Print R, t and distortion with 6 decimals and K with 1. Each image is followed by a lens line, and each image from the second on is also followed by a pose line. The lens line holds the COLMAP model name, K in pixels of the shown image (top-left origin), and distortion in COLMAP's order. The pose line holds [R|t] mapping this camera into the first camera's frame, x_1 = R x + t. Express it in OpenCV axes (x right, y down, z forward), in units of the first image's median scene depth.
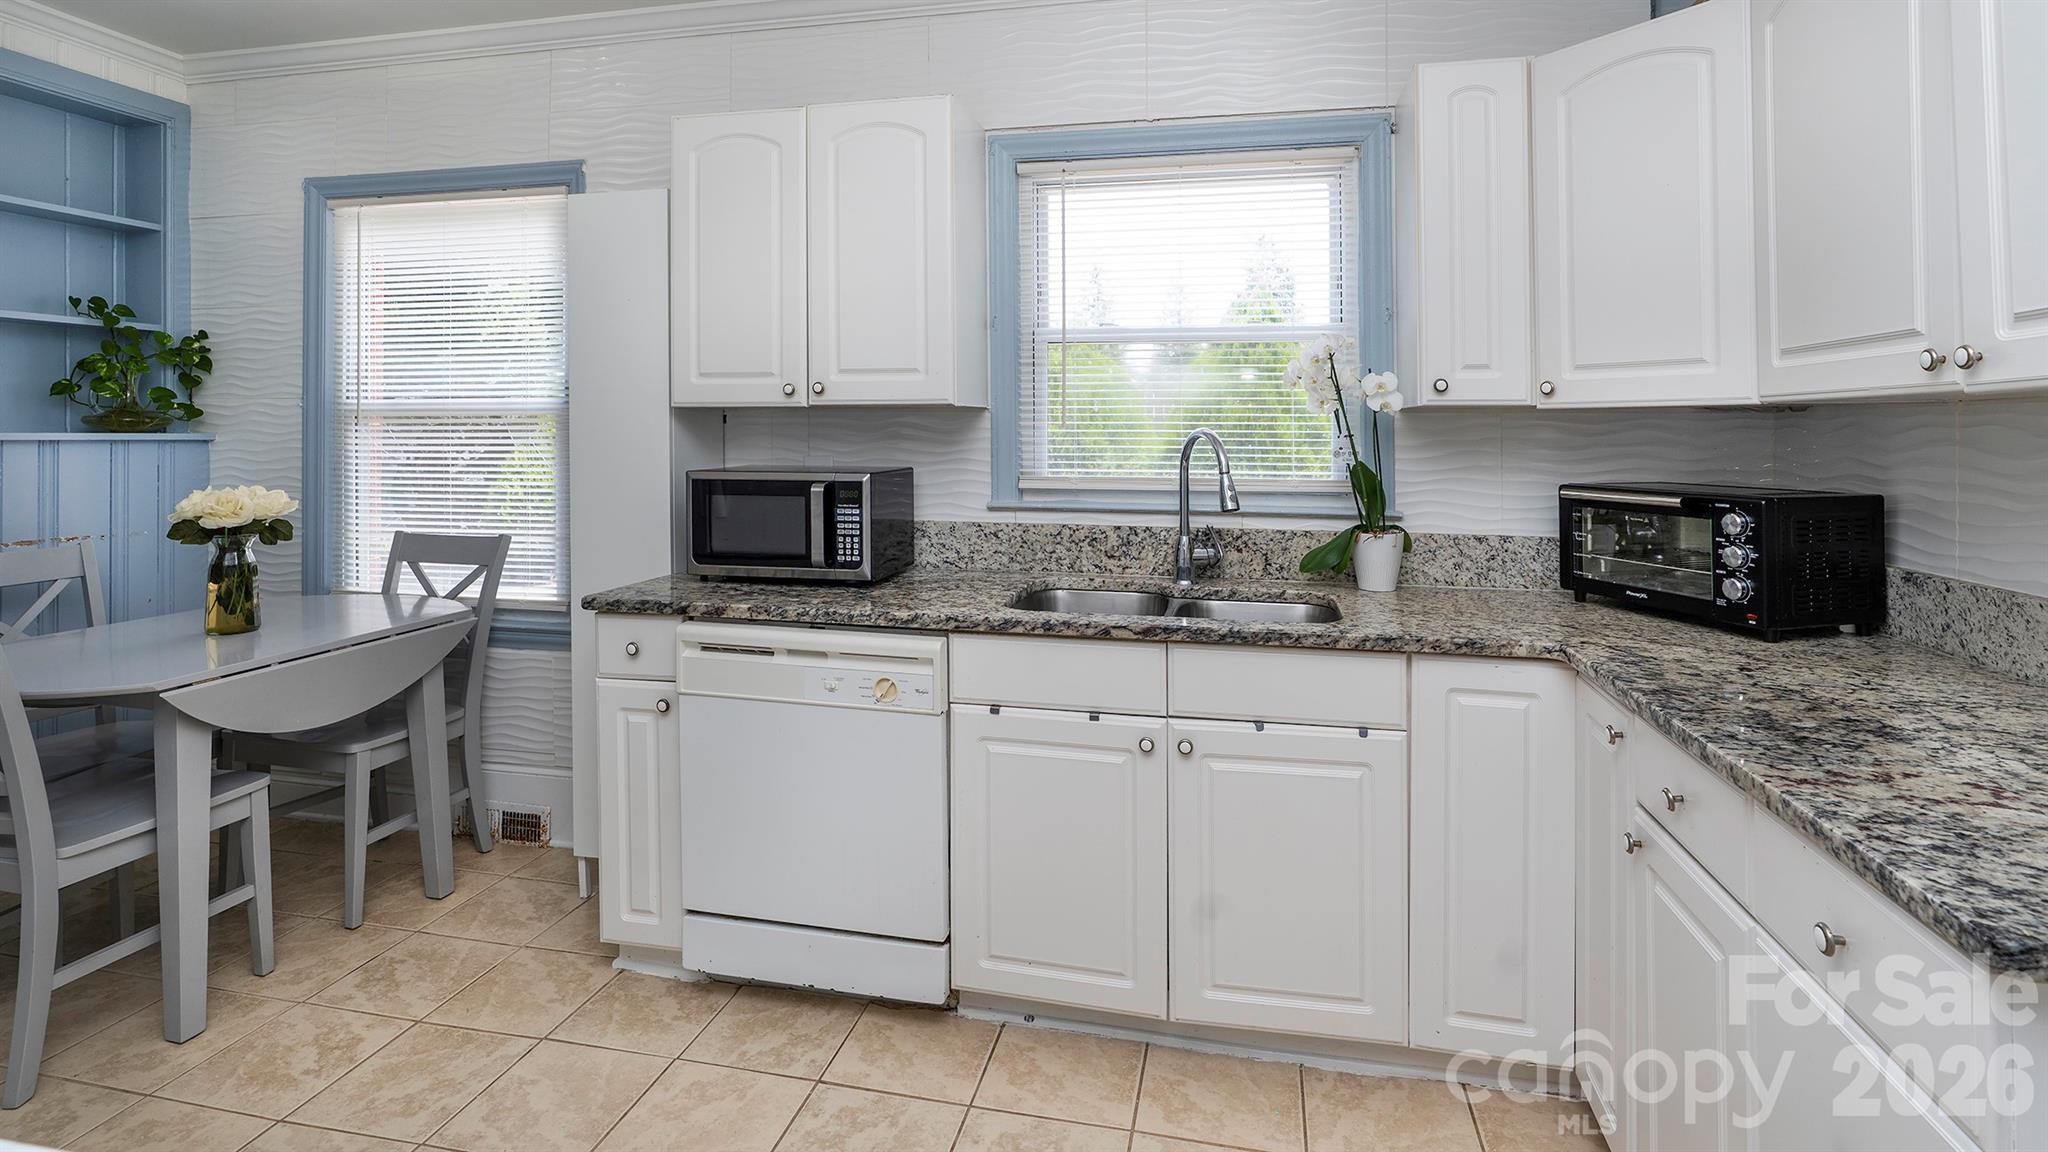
lens RADIAL K [[970.9, 0, 1034.3], [0, 970.9, 438.8], [0, 0, 1]] dist [-0.007843, 0.001720]
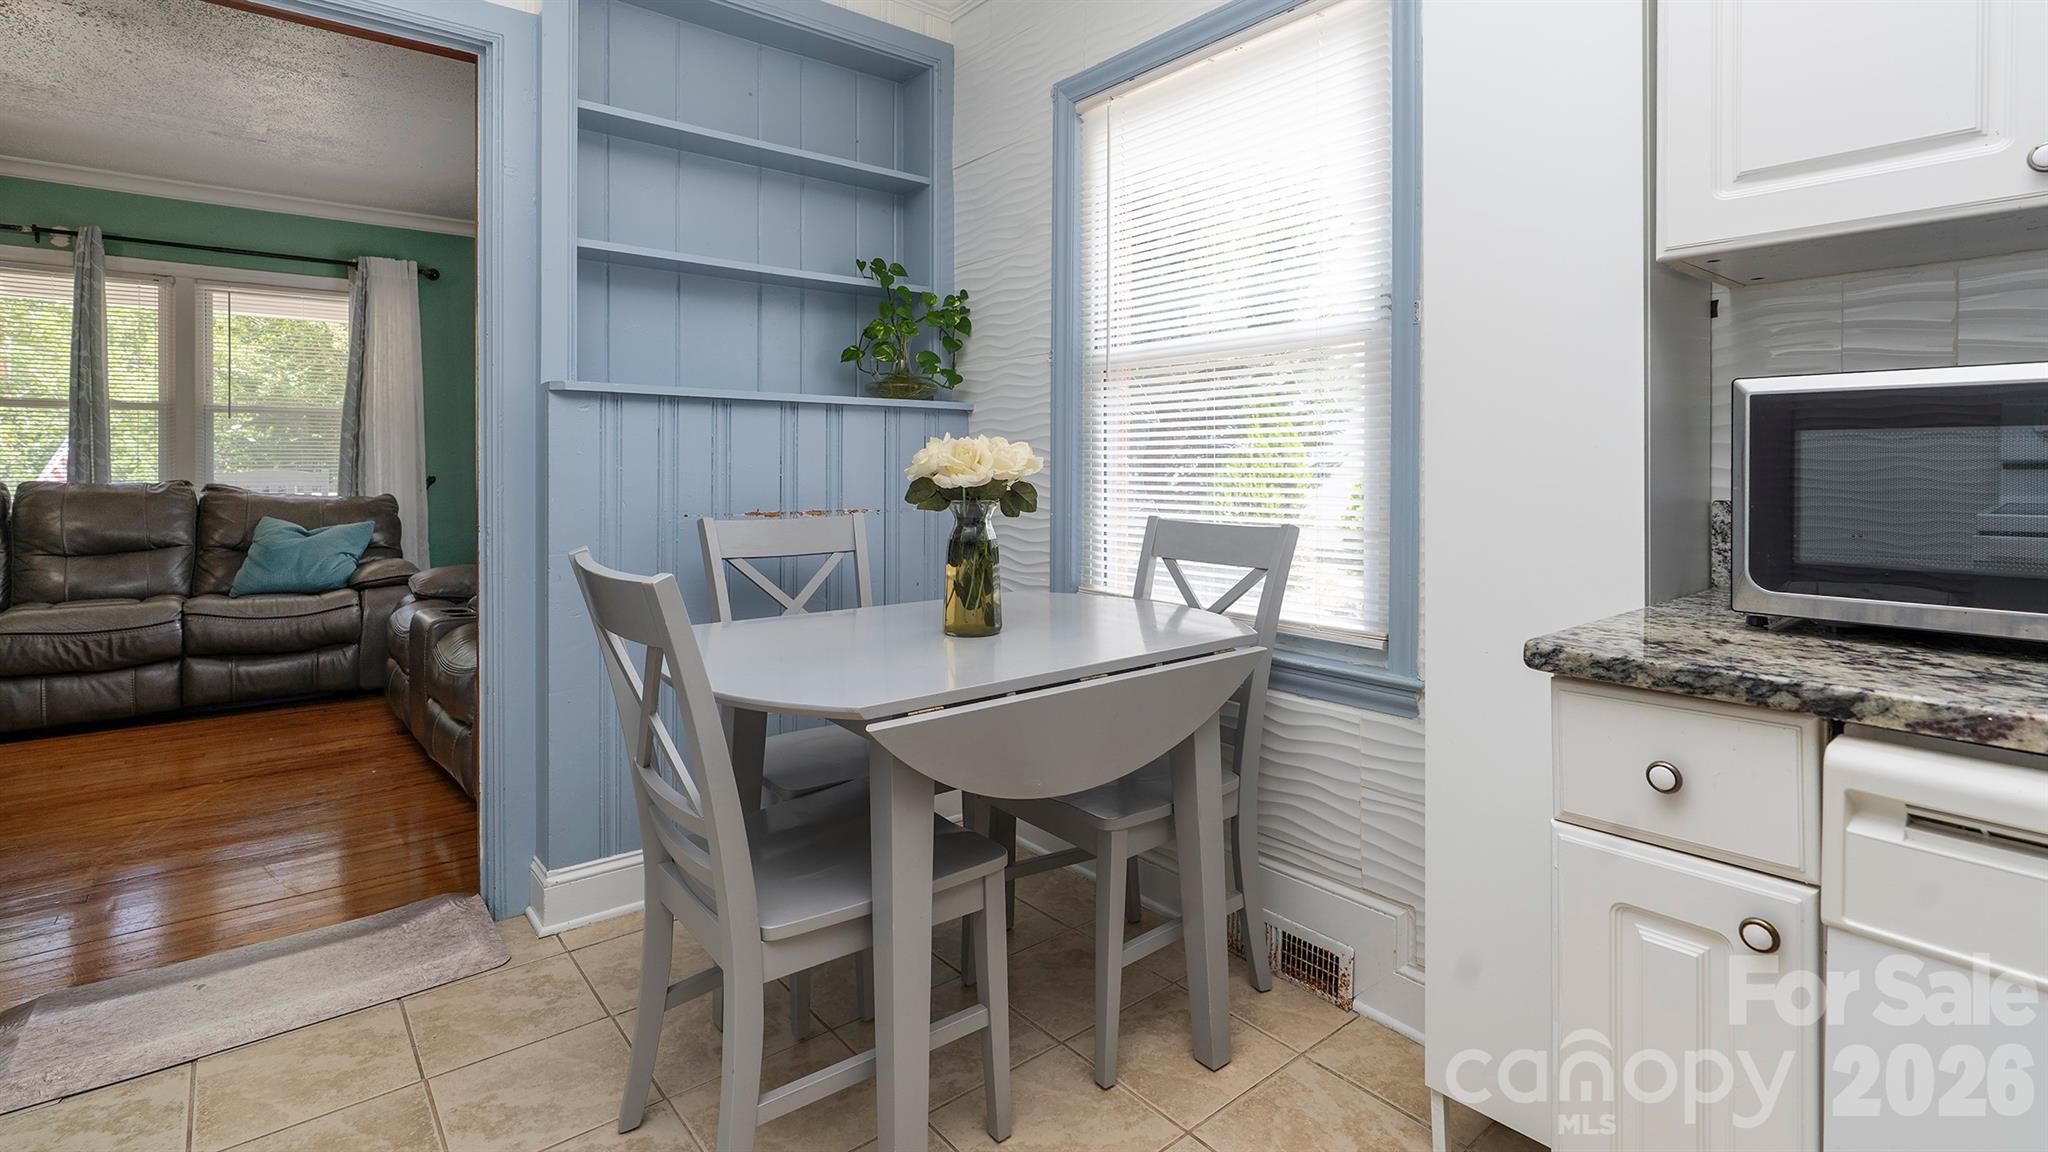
lens RADIAL K [[970.9, 0, 1043.4], [0, 970.9, 468.9], [0, 0, 1]] dist [-0.007843, 0.001720]
pose [[0.788391, 0.002048, -0.615171, -0.313492], [-0.001706, 0.999998, 0.001143, 0.069737], [0.615172, 0.000148, 0.788393, 0.425770]]
